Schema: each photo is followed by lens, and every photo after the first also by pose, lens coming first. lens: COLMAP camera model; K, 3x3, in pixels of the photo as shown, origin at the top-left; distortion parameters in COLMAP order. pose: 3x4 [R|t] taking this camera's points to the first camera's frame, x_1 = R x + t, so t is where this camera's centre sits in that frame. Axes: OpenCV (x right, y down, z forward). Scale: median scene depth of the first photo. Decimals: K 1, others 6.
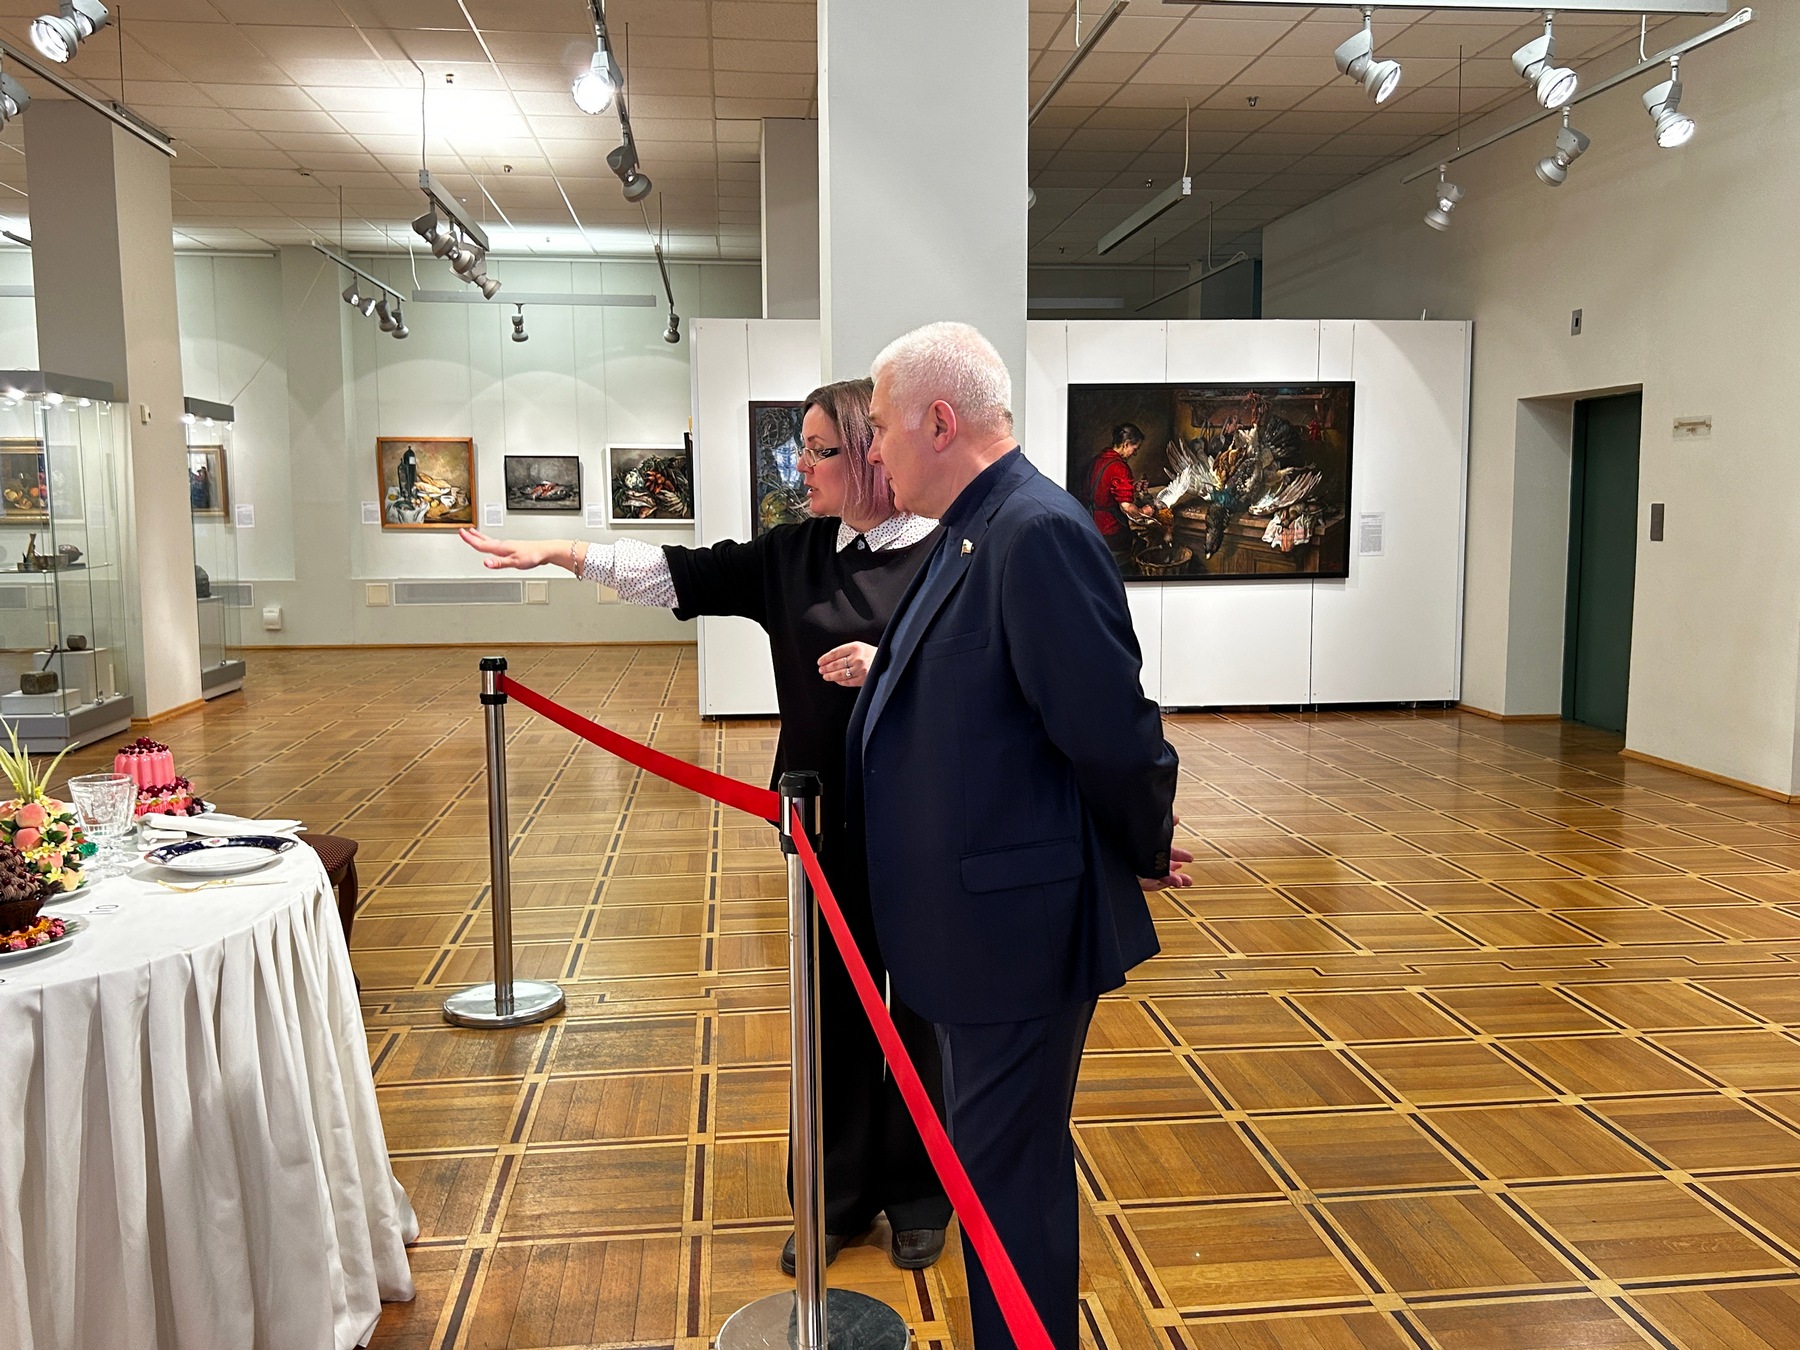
lens RADIAL K [[1507.5, 0, 908.9], [0, 1507.5, 675.3], [0, 0, 1]] dist [-0.008162, 0.001334]
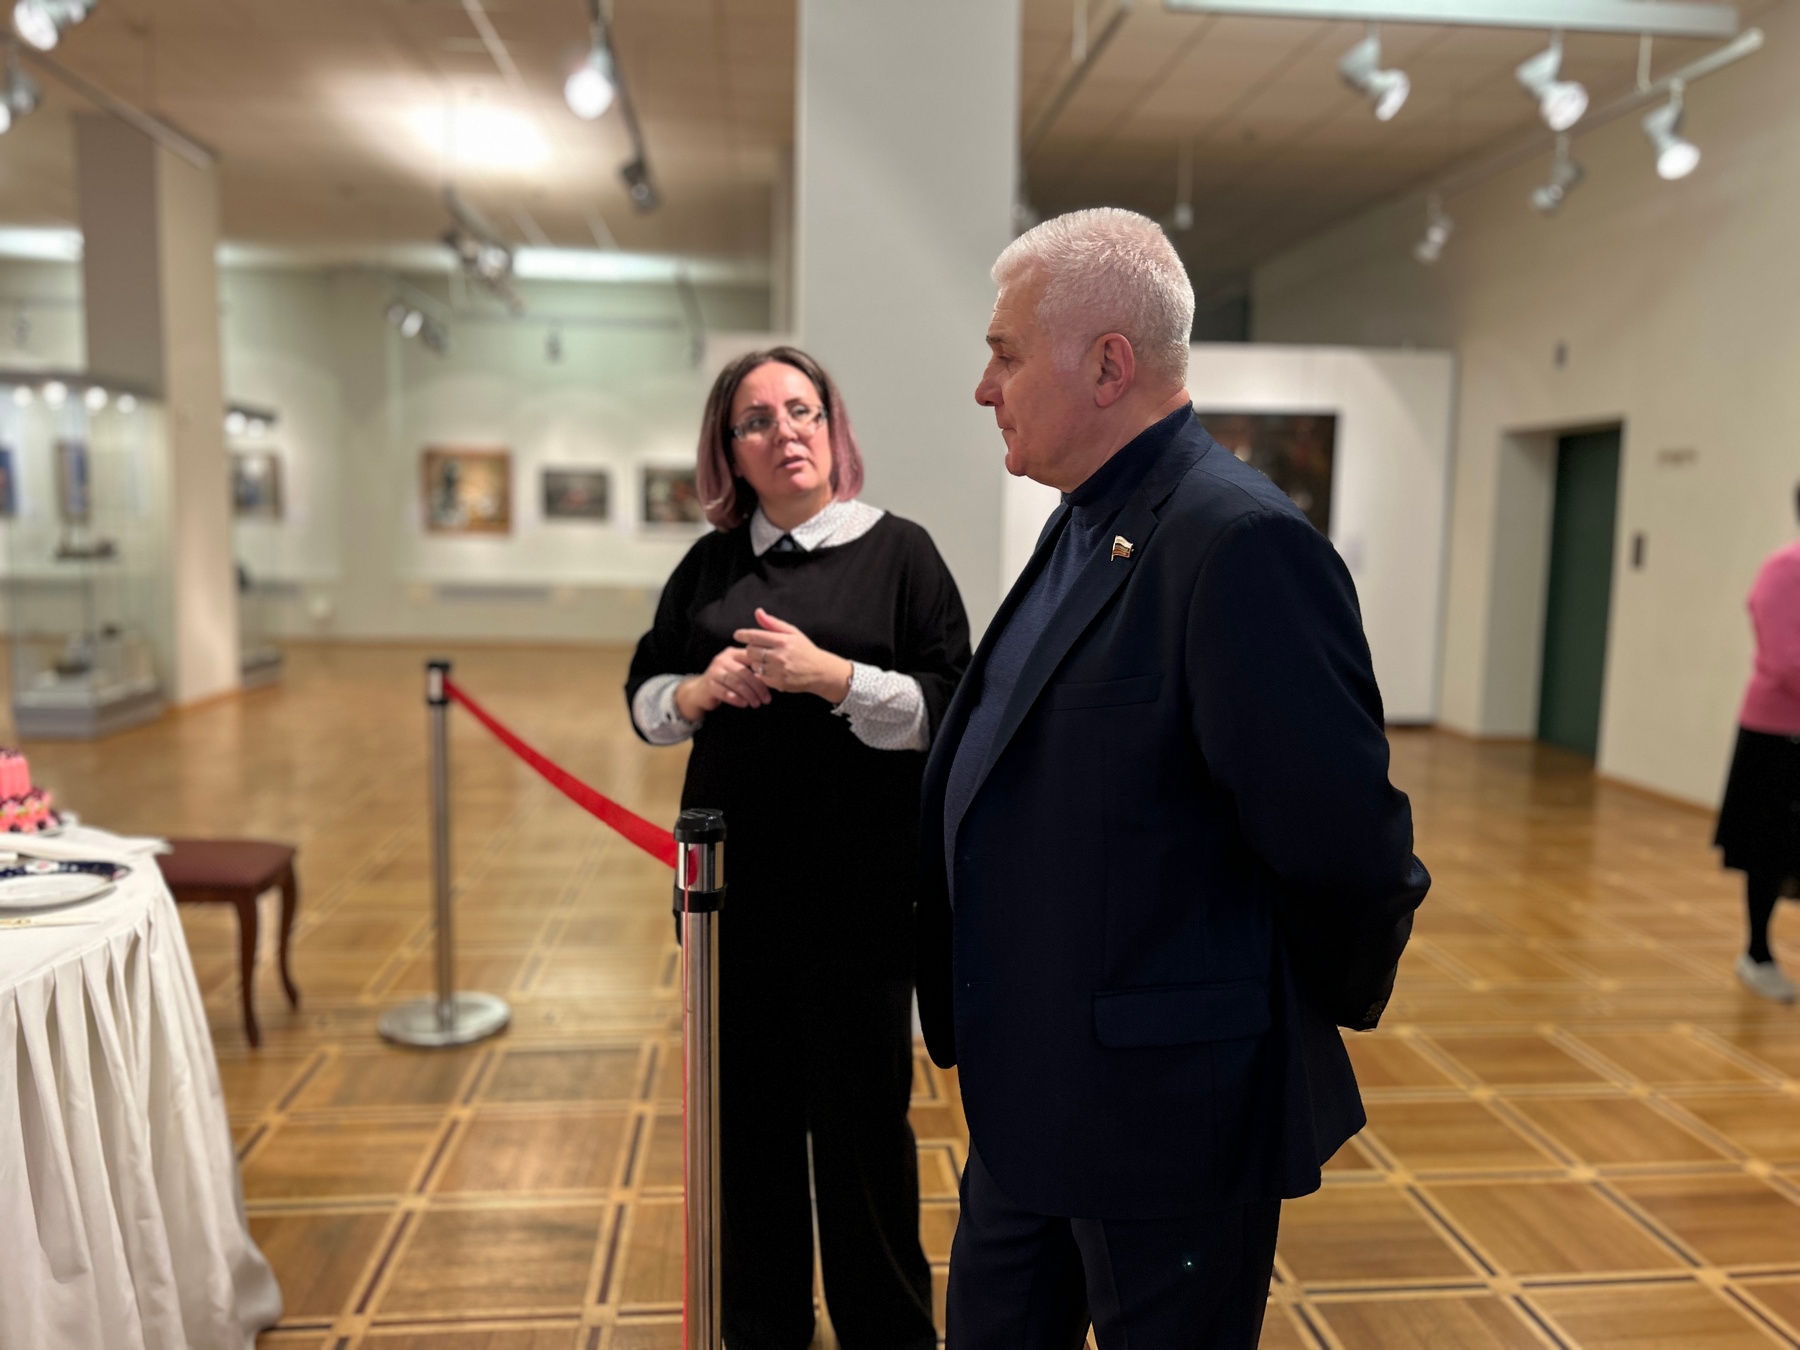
lens RADIAL K [[1359.2, 0, 893.2], [0, 1359.2, 667.0], [0, 0, 1]] dist [-0.007226, -0.006890]
pose [[0.999472, 0.025896, -0.019603, 0.019618], [-0.026063, 0.999625, -0.008358, -0.004973], [0.019379, 0.008864, 0.999773, 0.111029]]
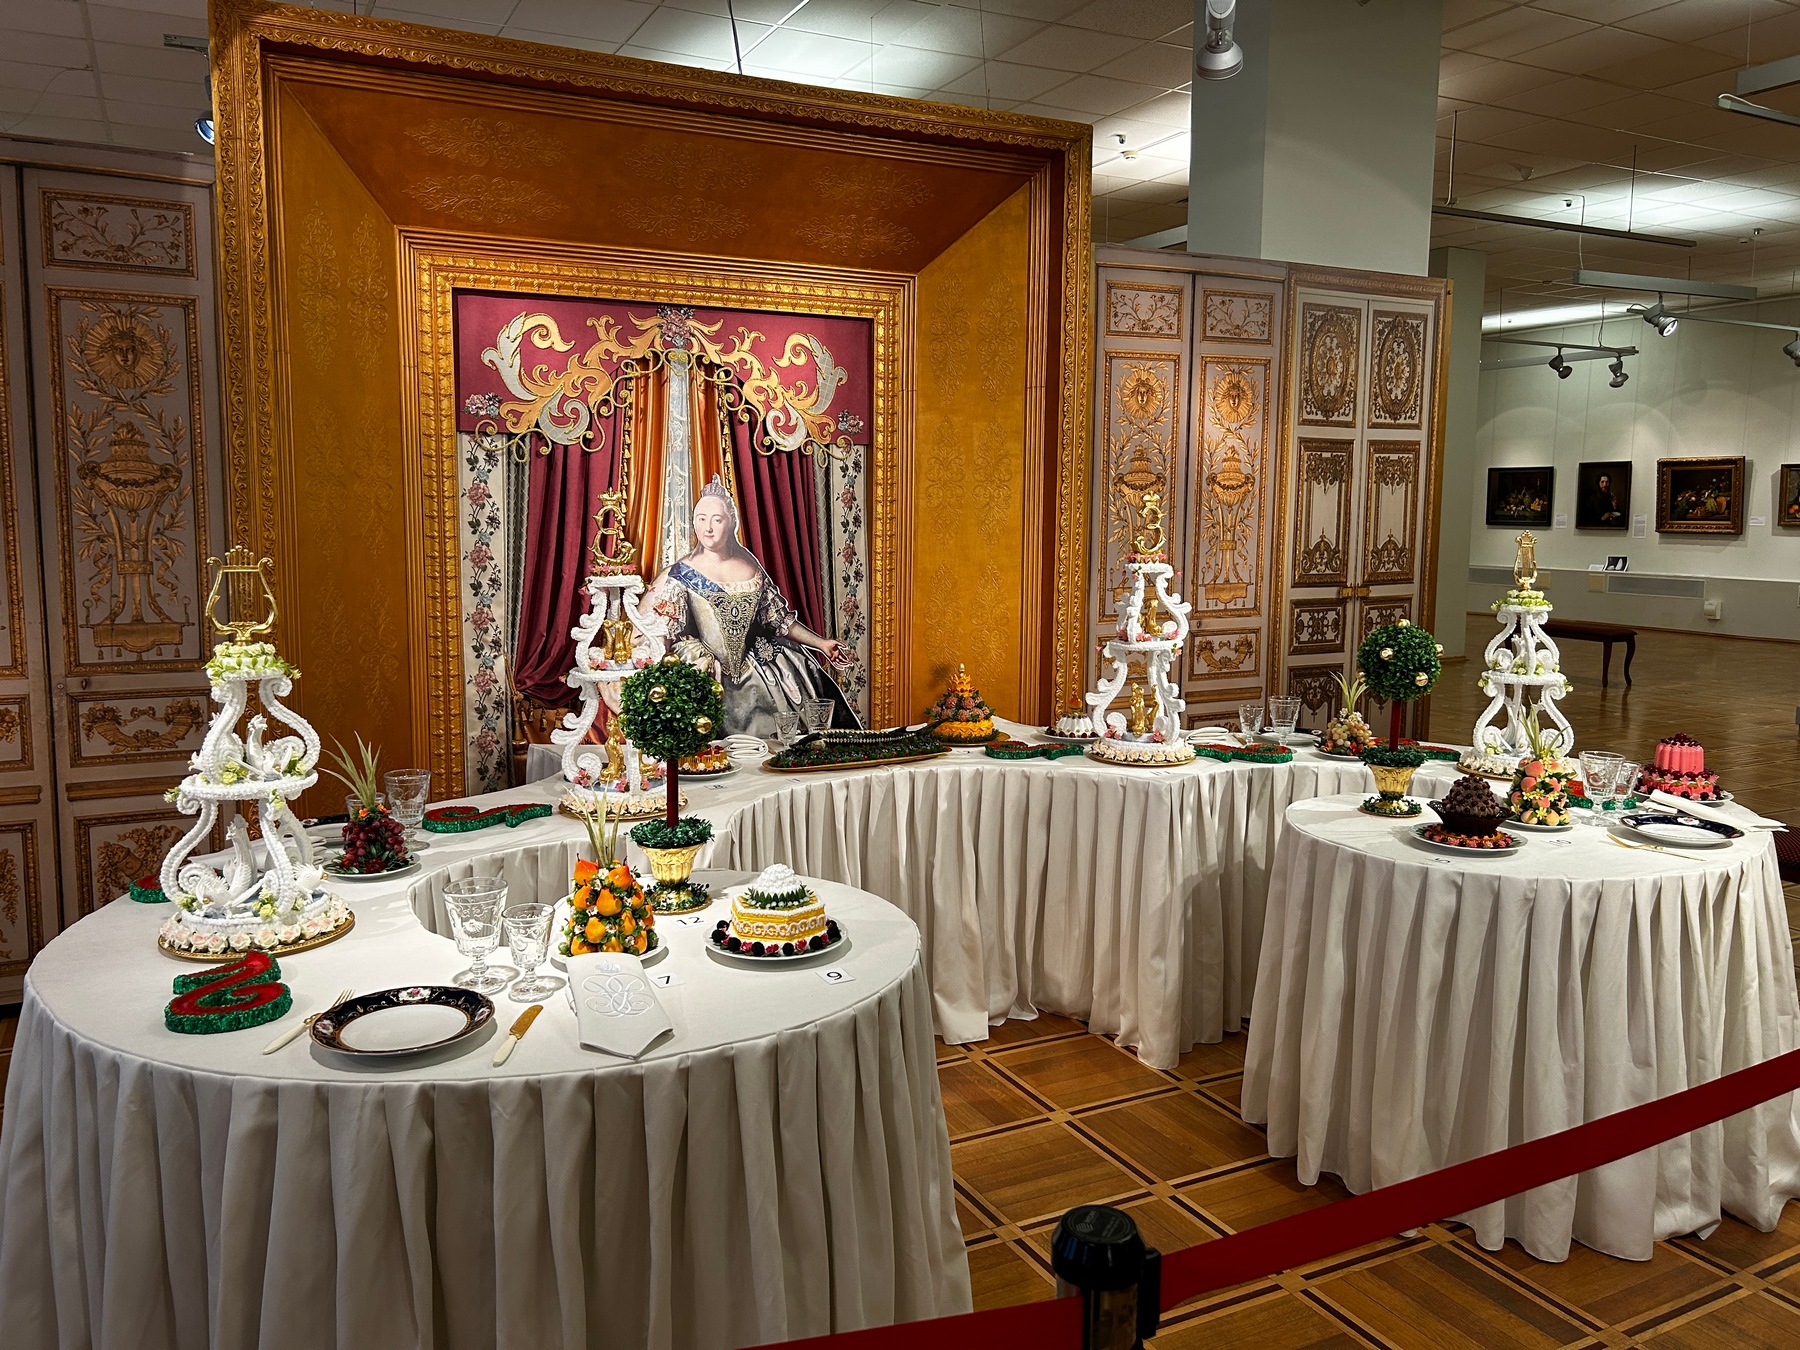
lens RADIAL K [[1359.2, 0, 895.7], [0, 1359.2, 670.6], [0, 0, 1]] dist [-0.007226, -0.006890]
pose [[0.334139, 0.118821, -0.935004, 0.183751], [-0.110700, 0.990103, 0.086263, -0.019972], [0.936000, 0.074681, 0.343986, -0.020945]]
